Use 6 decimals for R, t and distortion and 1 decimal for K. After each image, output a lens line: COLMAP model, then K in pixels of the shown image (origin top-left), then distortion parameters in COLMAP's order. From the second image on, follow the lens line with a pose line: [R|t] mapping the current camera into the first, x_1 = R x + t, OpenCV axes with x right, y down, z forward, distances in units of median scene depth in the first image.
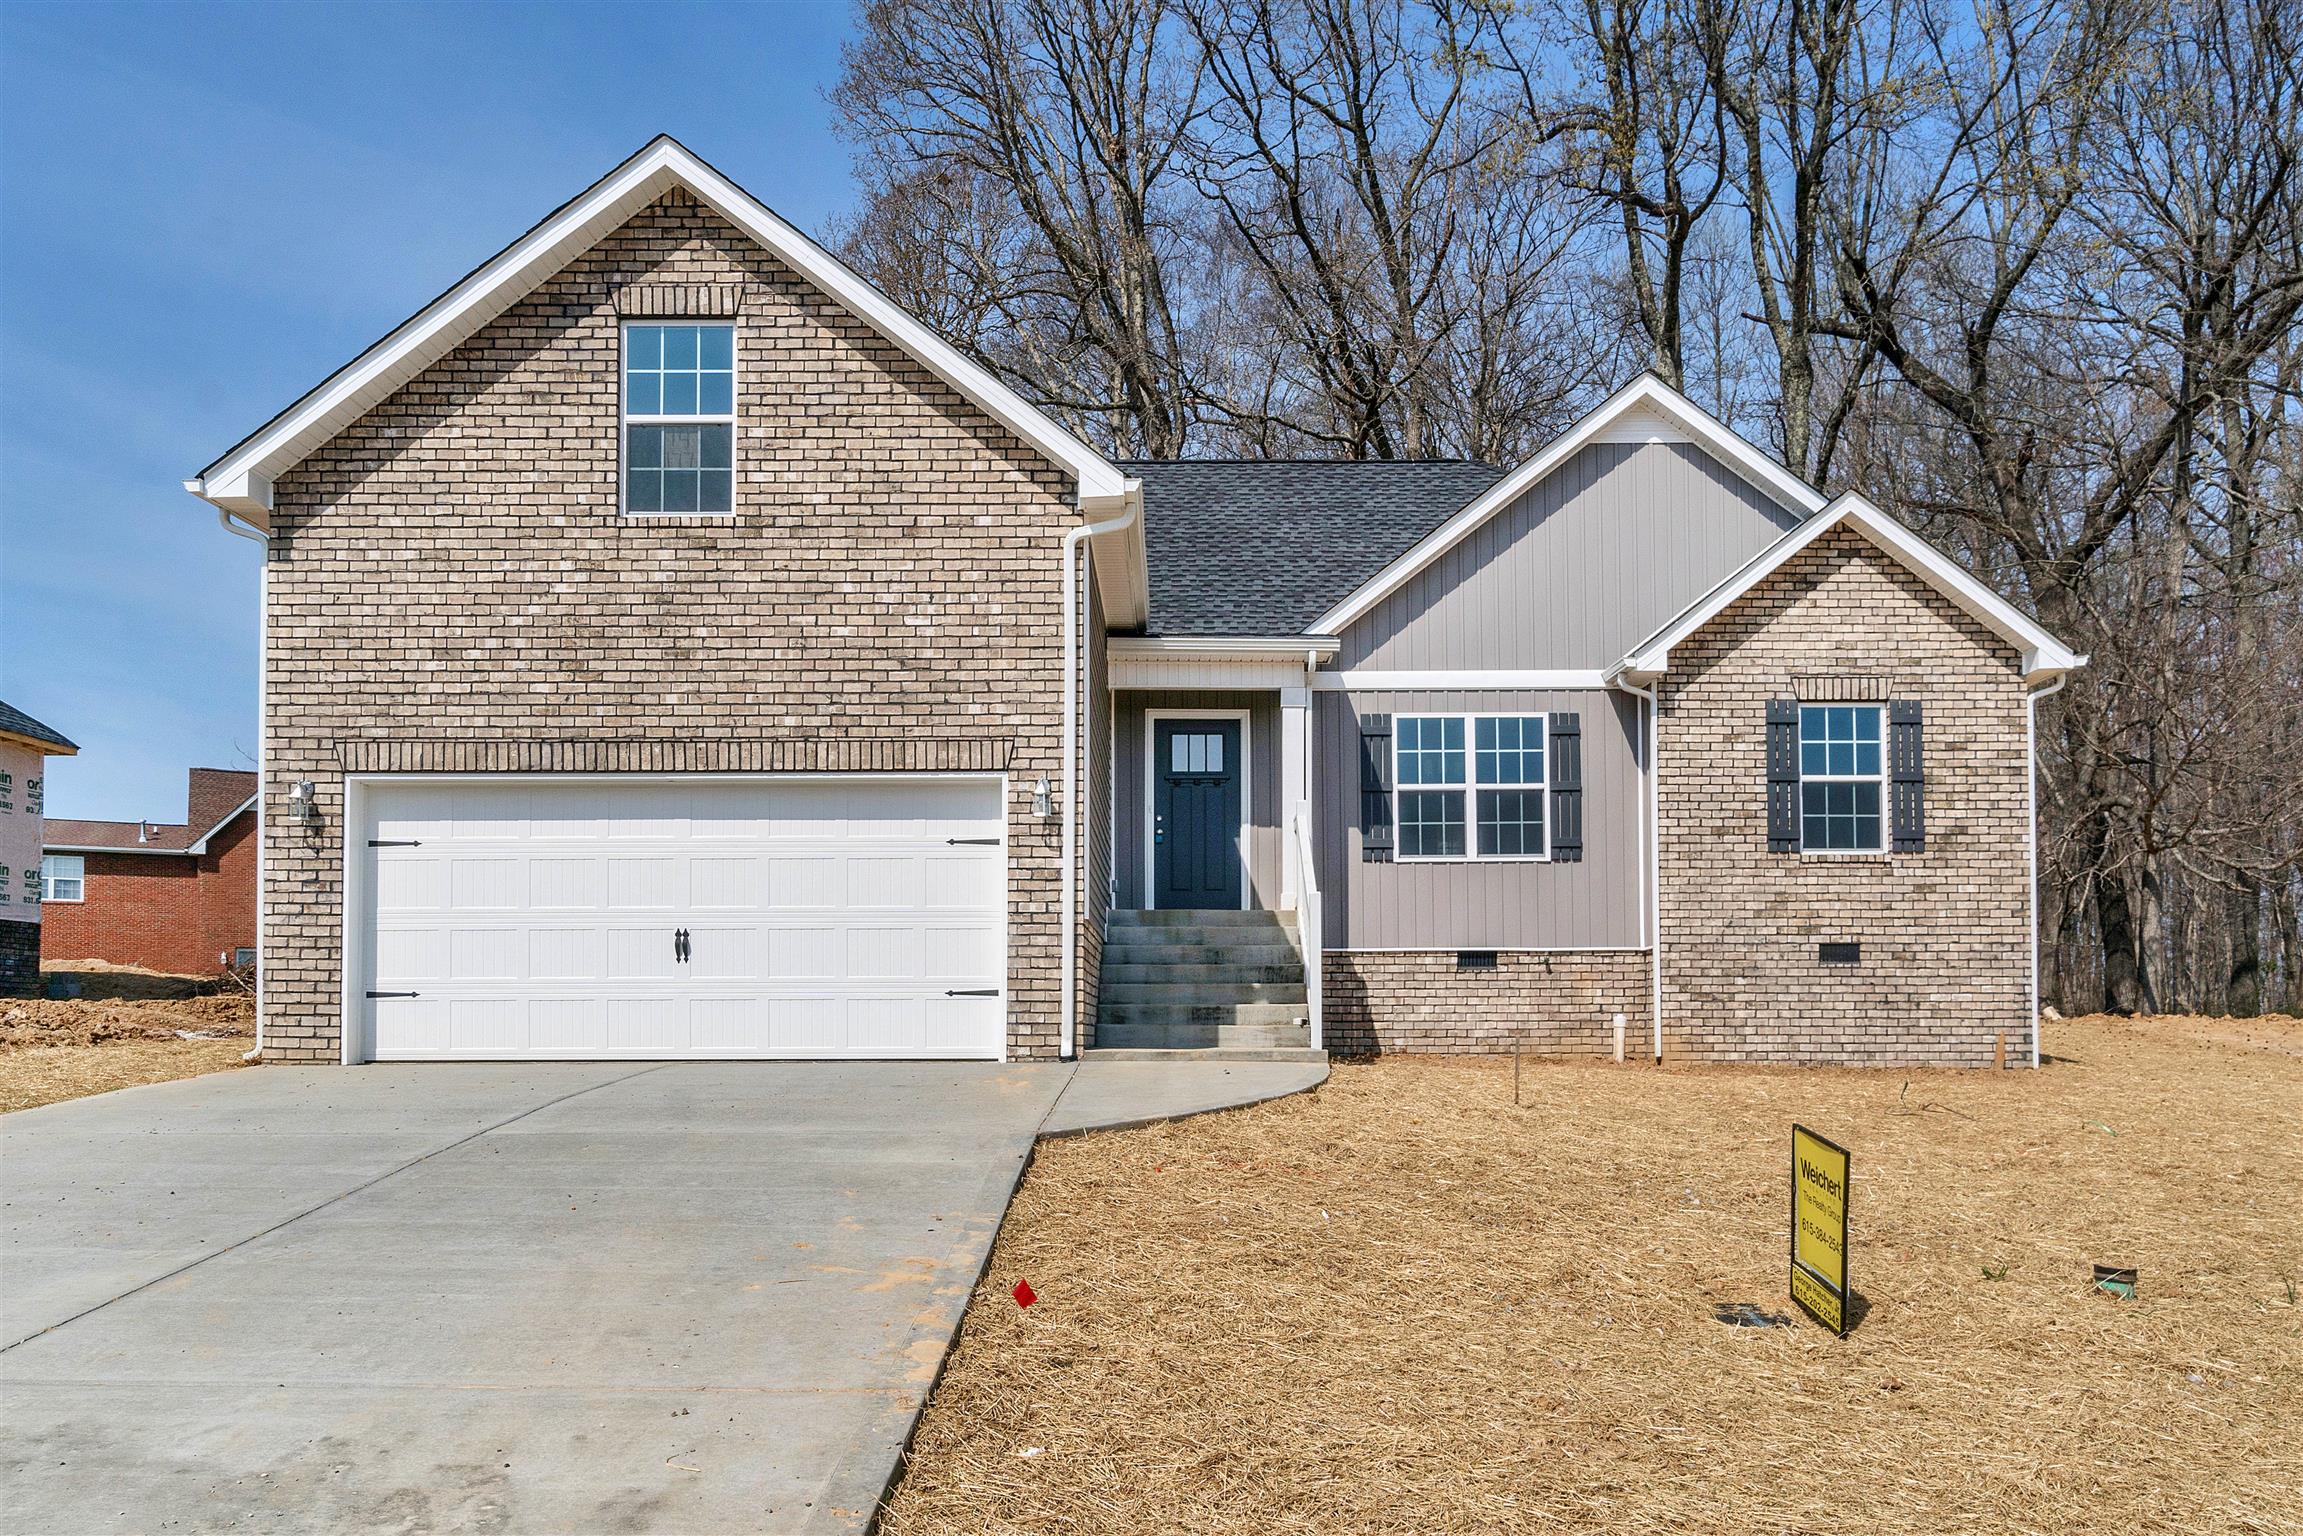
lens RADIAL K [[1788.1, 0, 1152.1], [0, 1788.1, 973.2], [0, 0, 1]] dist [-0.002467, 0.002566]
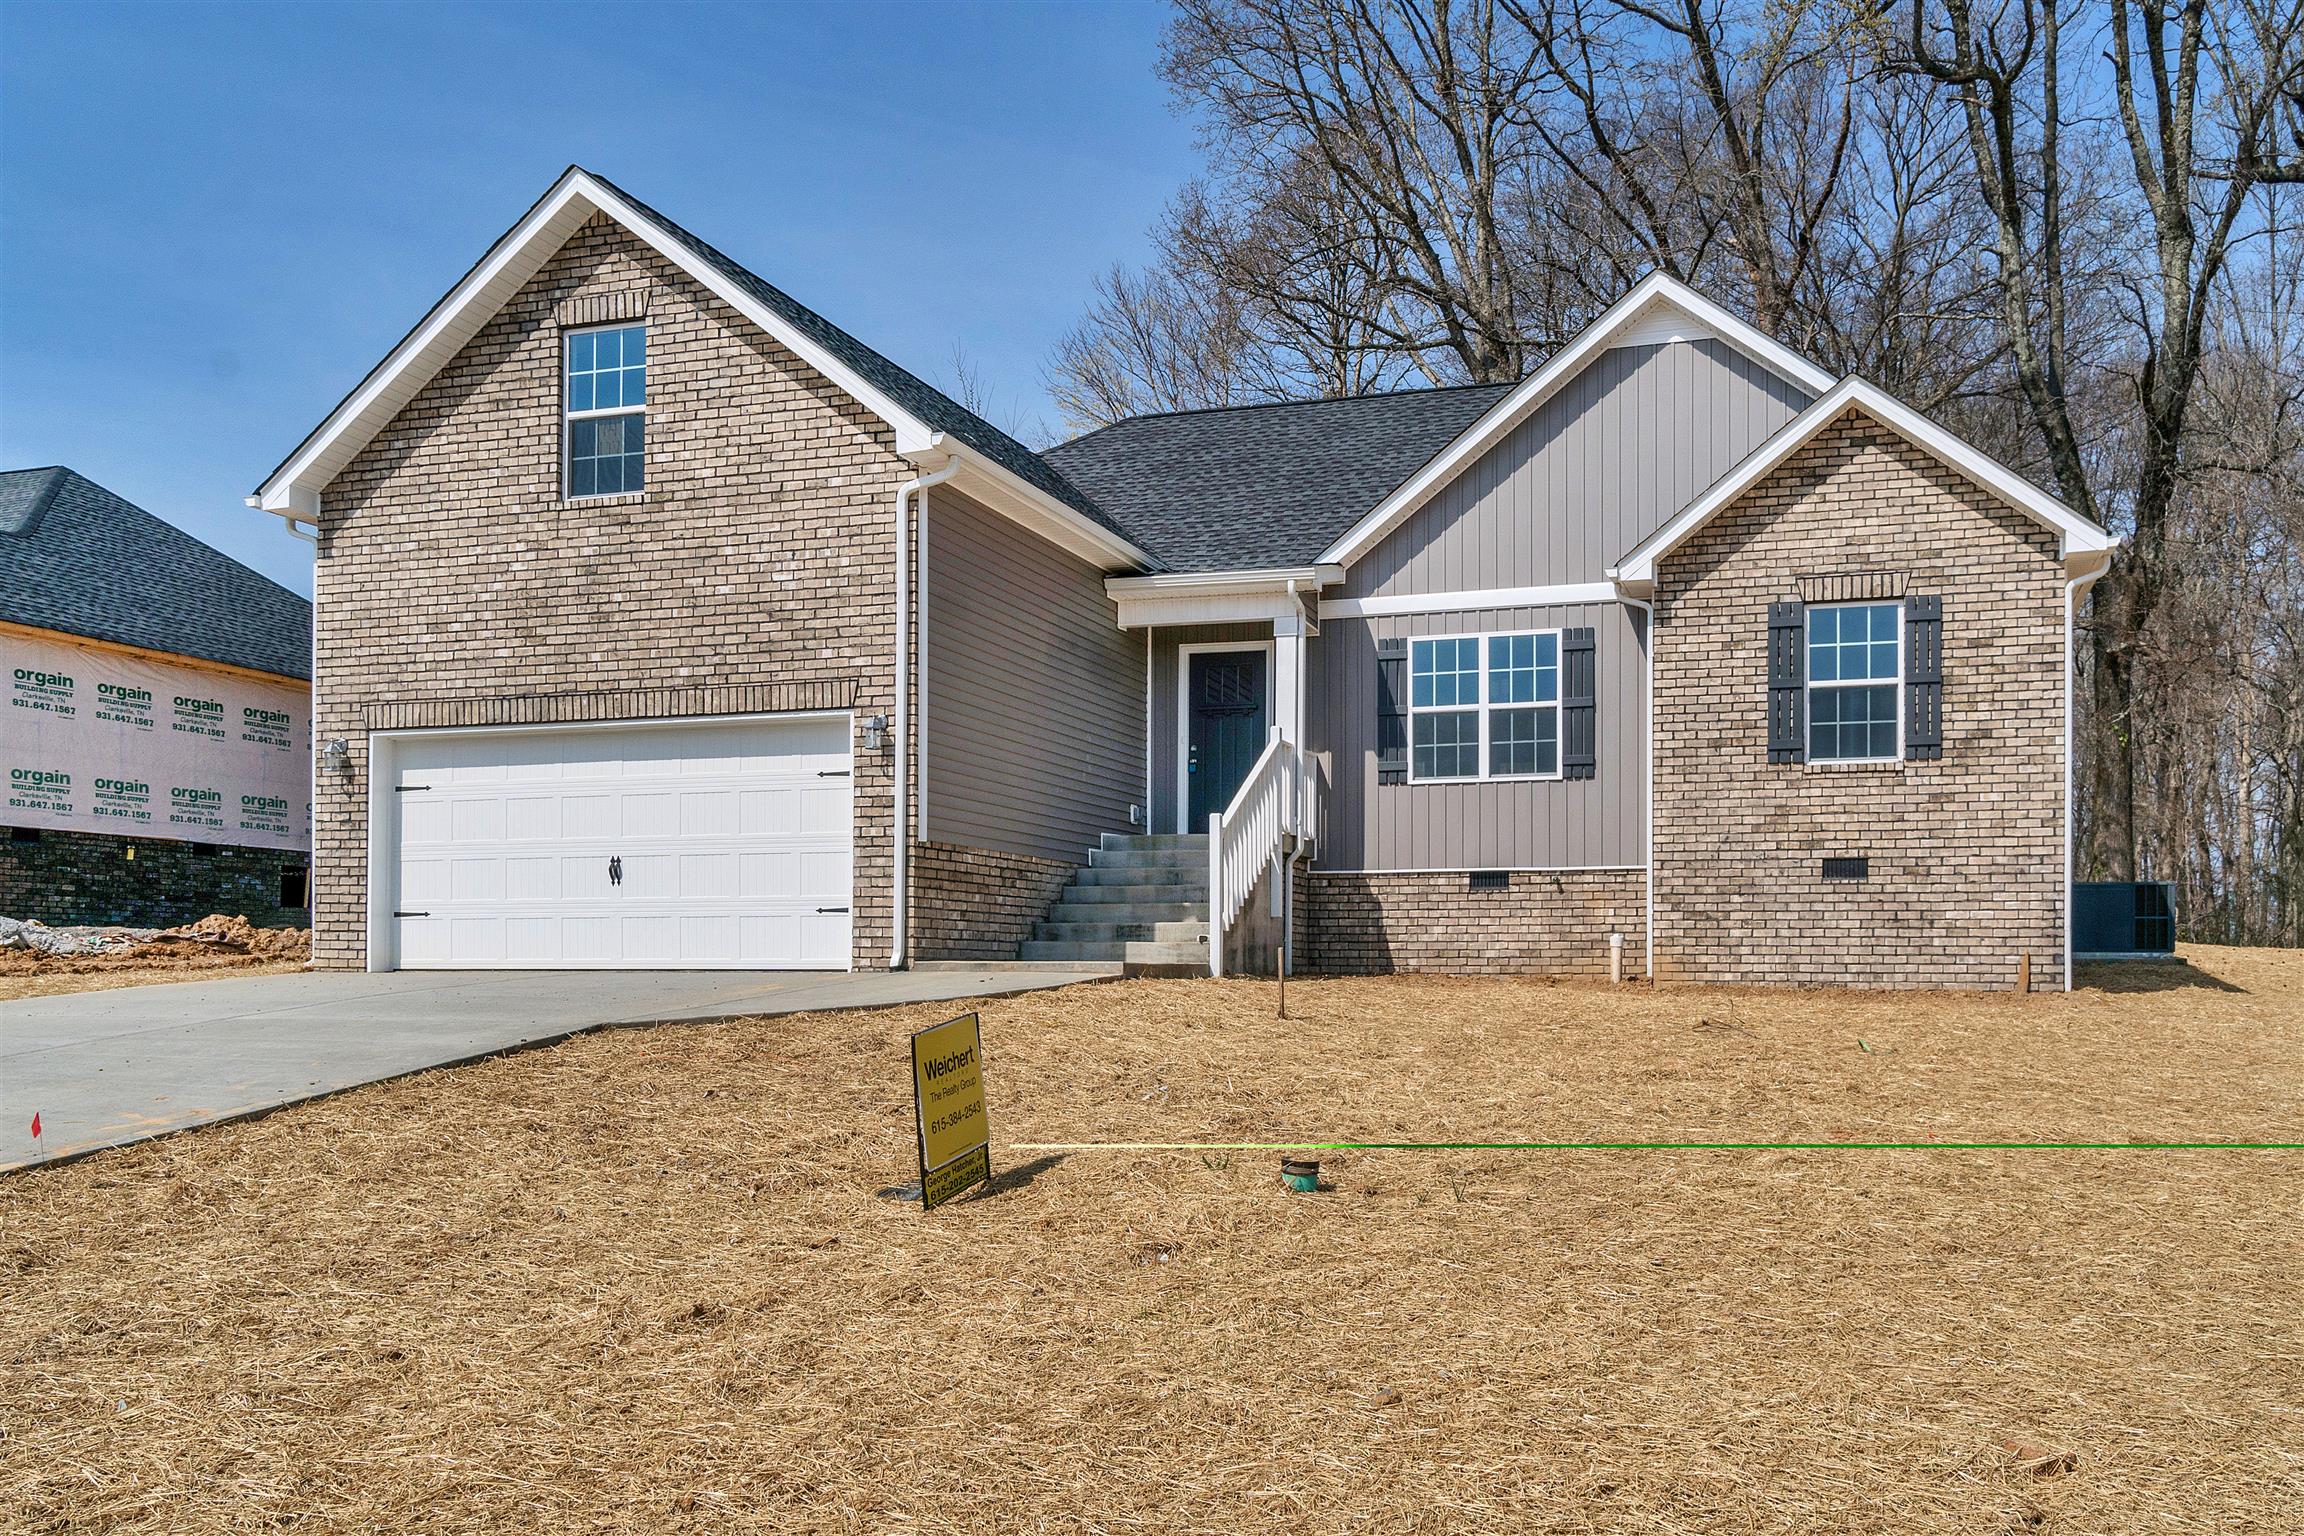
lens RADIAL K [[1767.8, 0, 1304.0], [0, 1767.8, 958.0], [0, 0, 1]] dist [-0.001593, 0.001450]
pose [[0.959240, 0.001702, -0.282588, 0.488655], [0.005179, 0.999708, 0.023601, 0.016395], [0.282546, -0.024103, 0.958951, 0.028430]]
